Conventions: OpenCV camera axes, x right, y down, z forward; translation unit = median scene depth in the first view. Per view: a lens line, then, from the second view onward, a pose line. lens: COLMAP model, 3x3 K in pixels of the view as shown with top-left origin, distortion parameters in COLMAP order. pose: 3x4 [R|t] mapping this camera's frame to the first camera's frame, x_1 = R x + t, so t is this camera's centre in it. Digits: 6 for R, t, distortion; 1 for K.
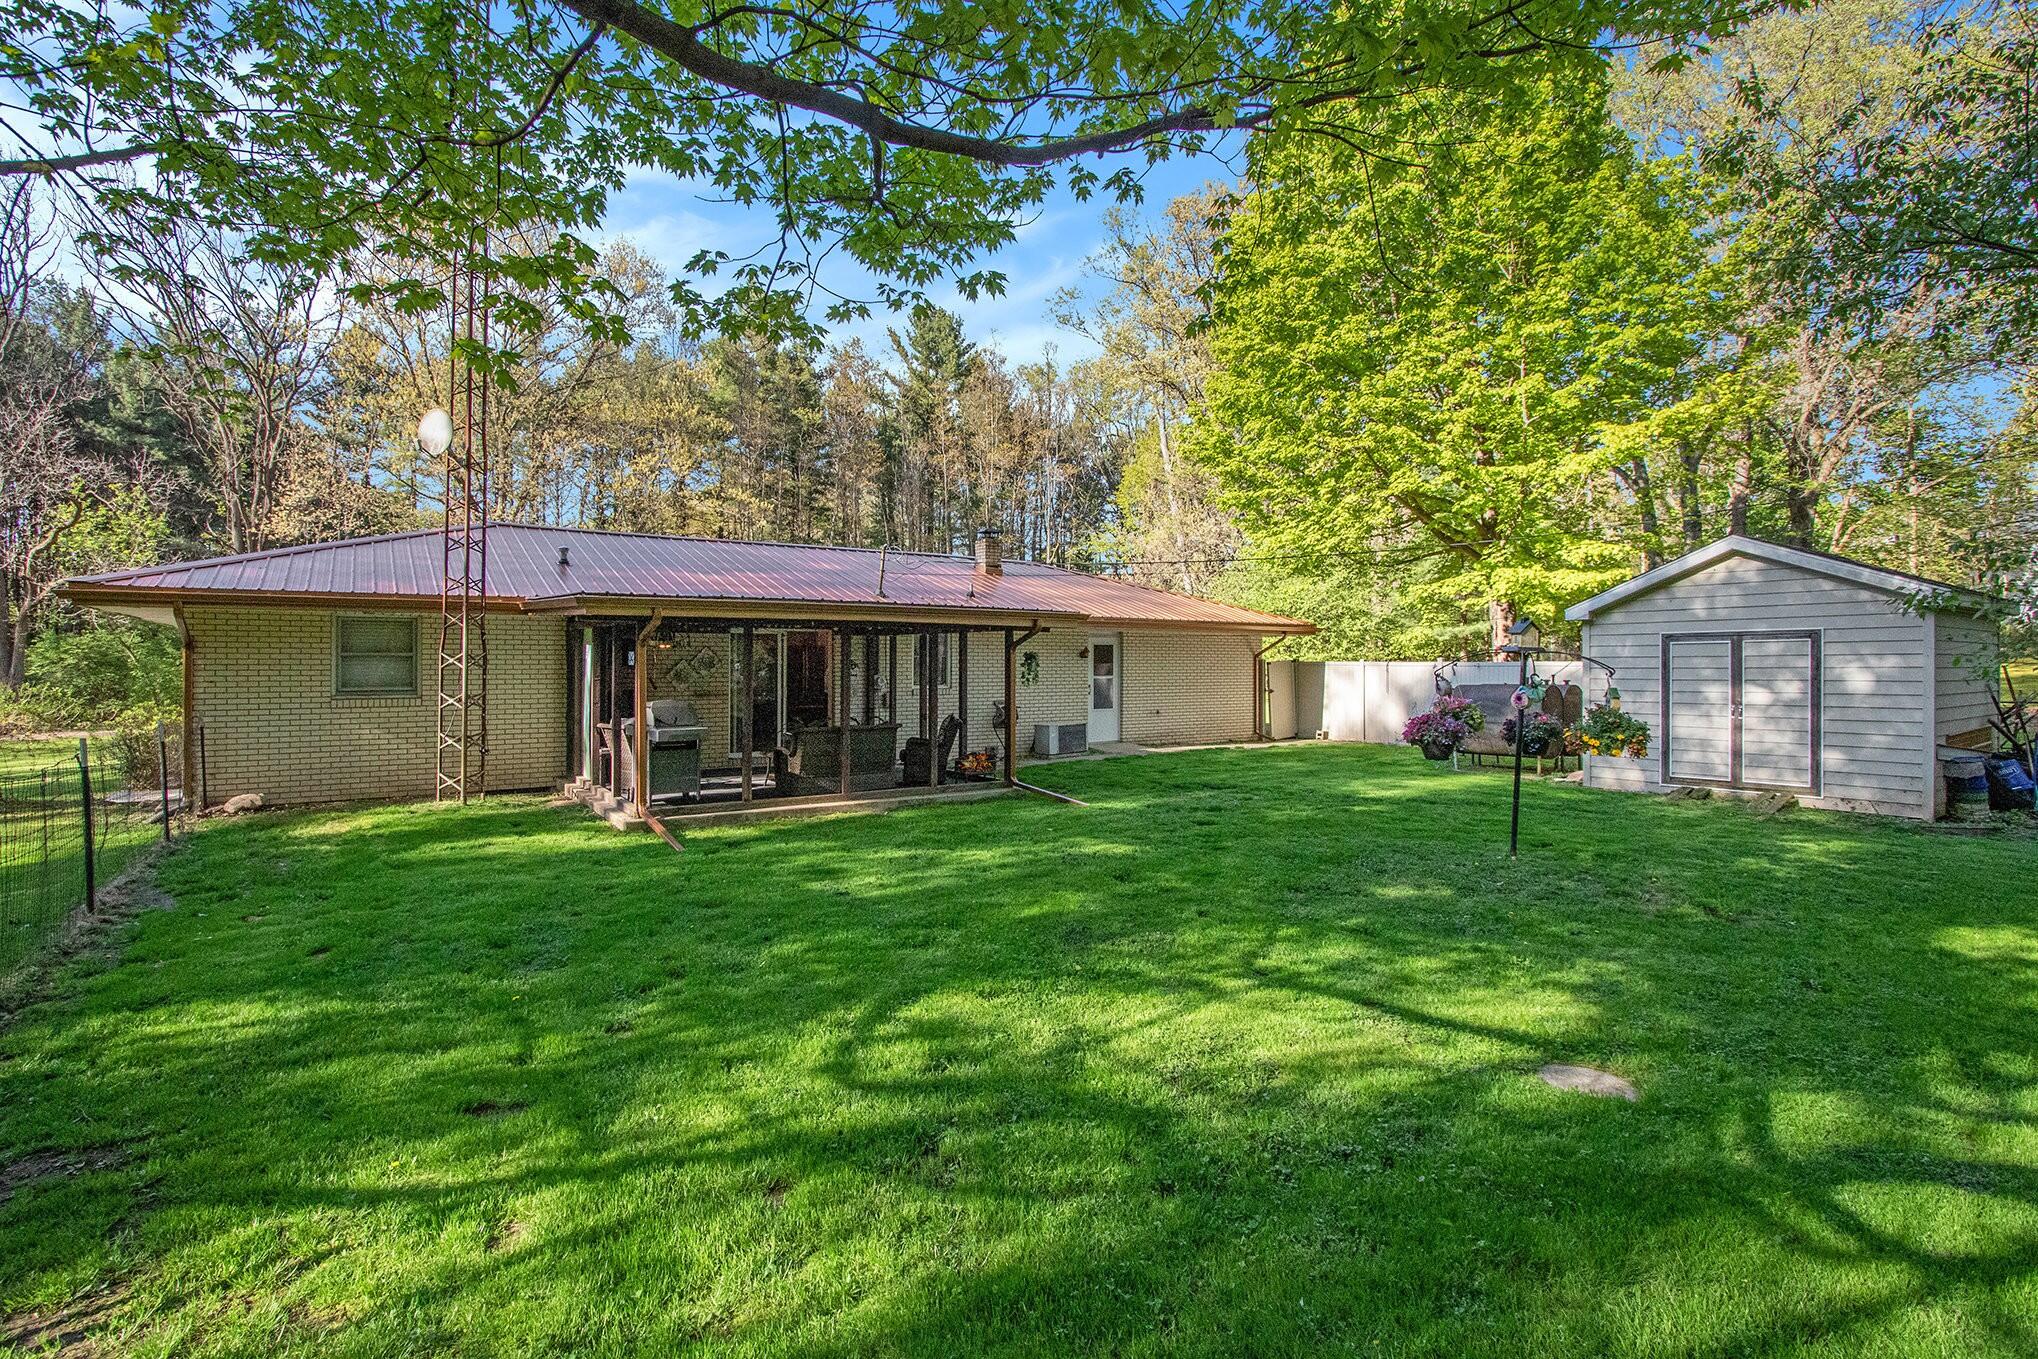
lens RADIAL K [[923.4, 0, 1019.0], [0, 923.4, 679.5], [0, 0, 1]] dist [-0.025038, 0.000059]
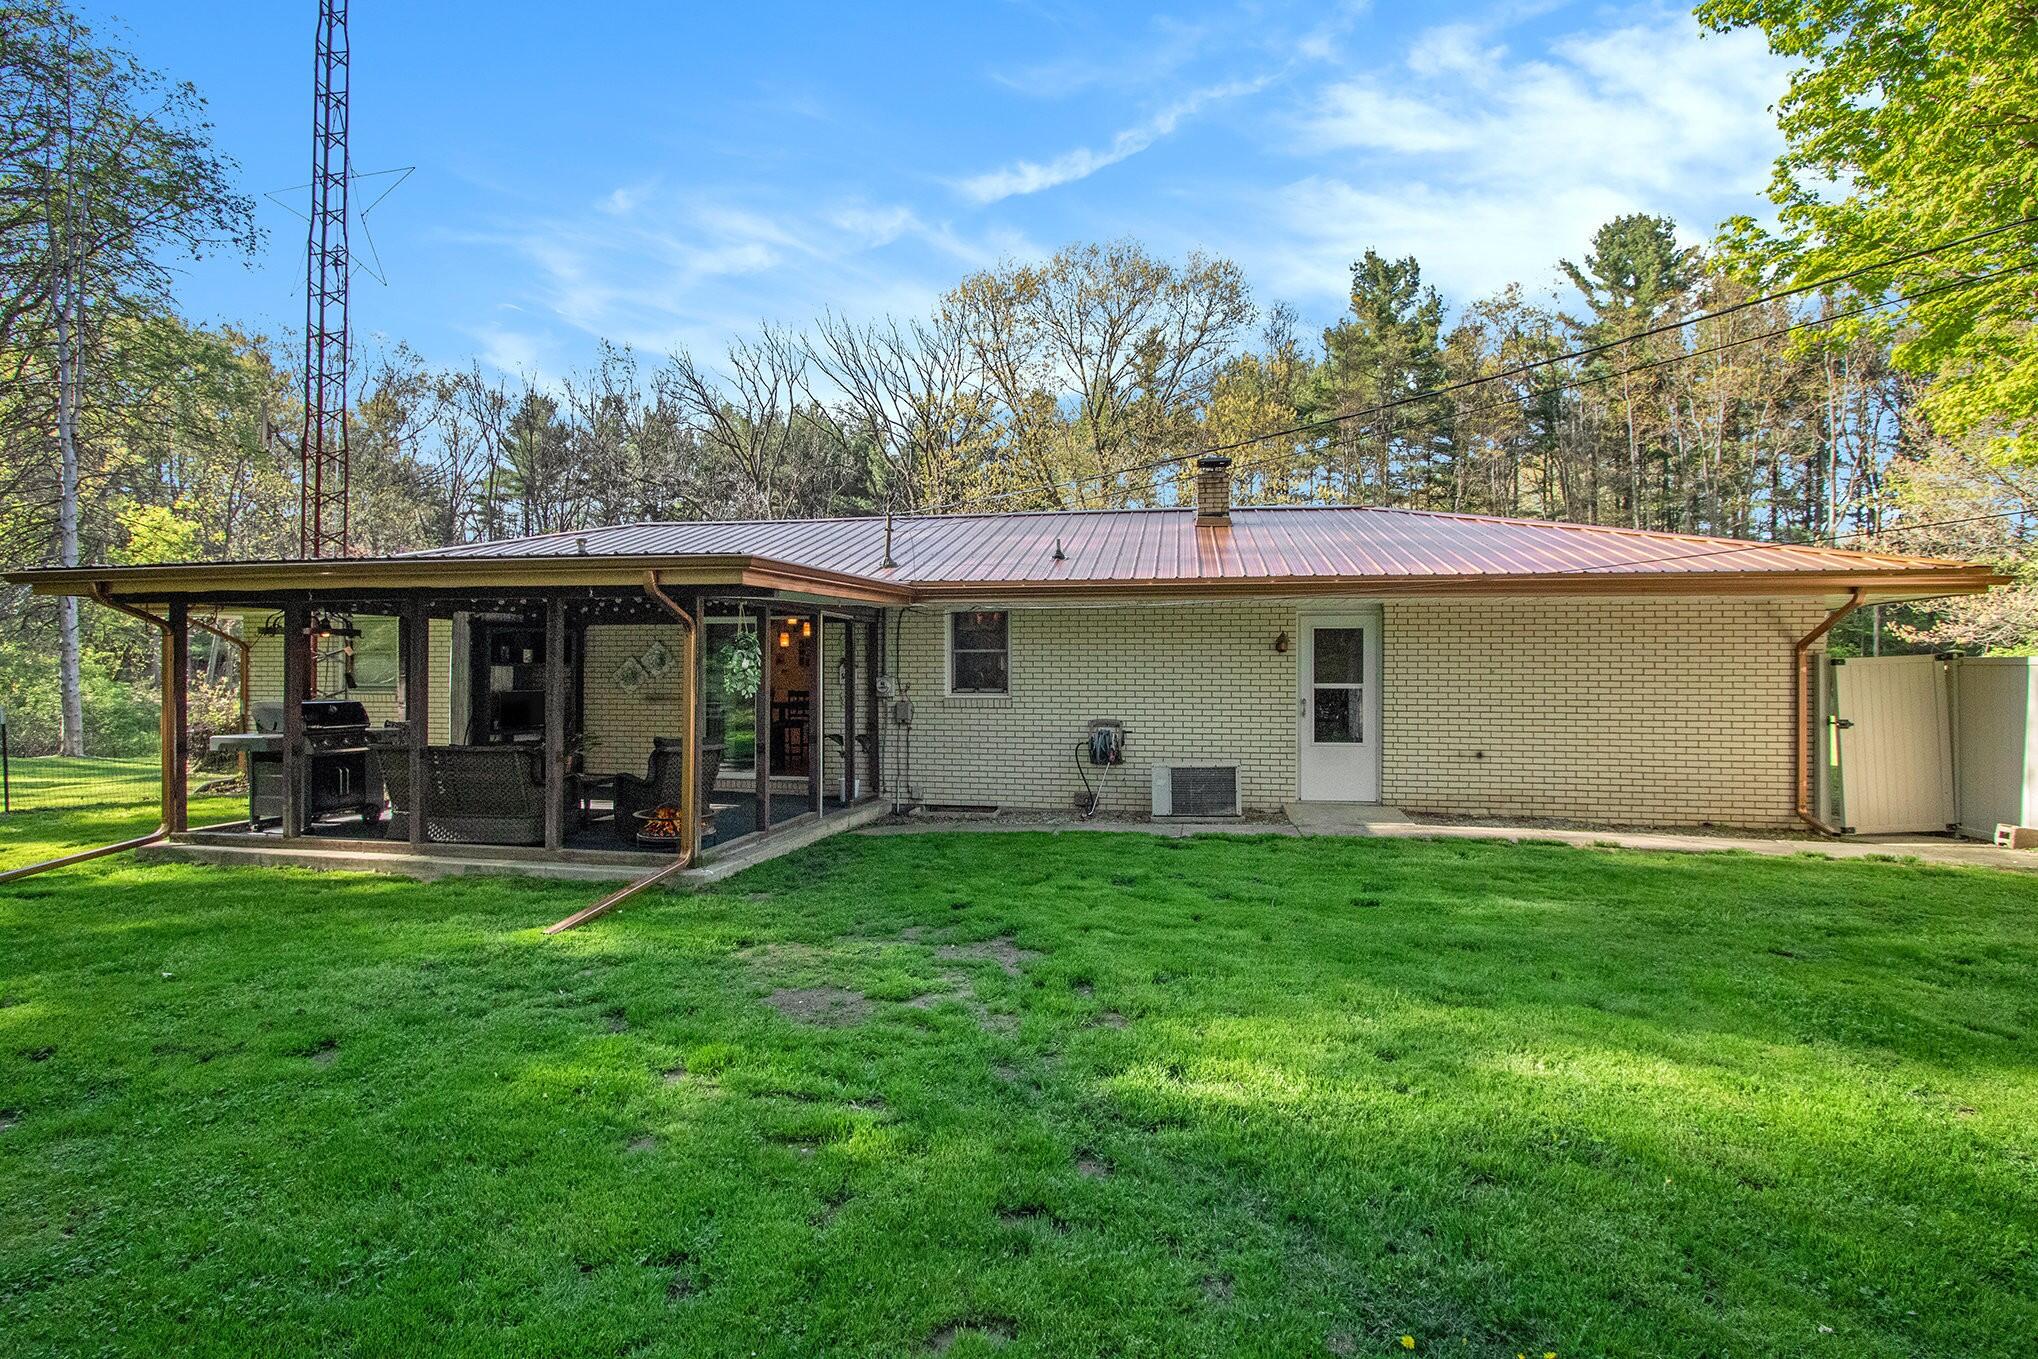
lens RADIAL K [[880.3, 0, 1019.0], [0, 880.3, 679.5], [0, 0, 1]] dist [0.000095, 0.000040]
pose [[0.713061, 0.008339, -0.701052, 0.327405], [-0.011682, 0.999932, 0.000012, -0.003670], [0.701005, 0.008181, 0.713110, 0.483071]]
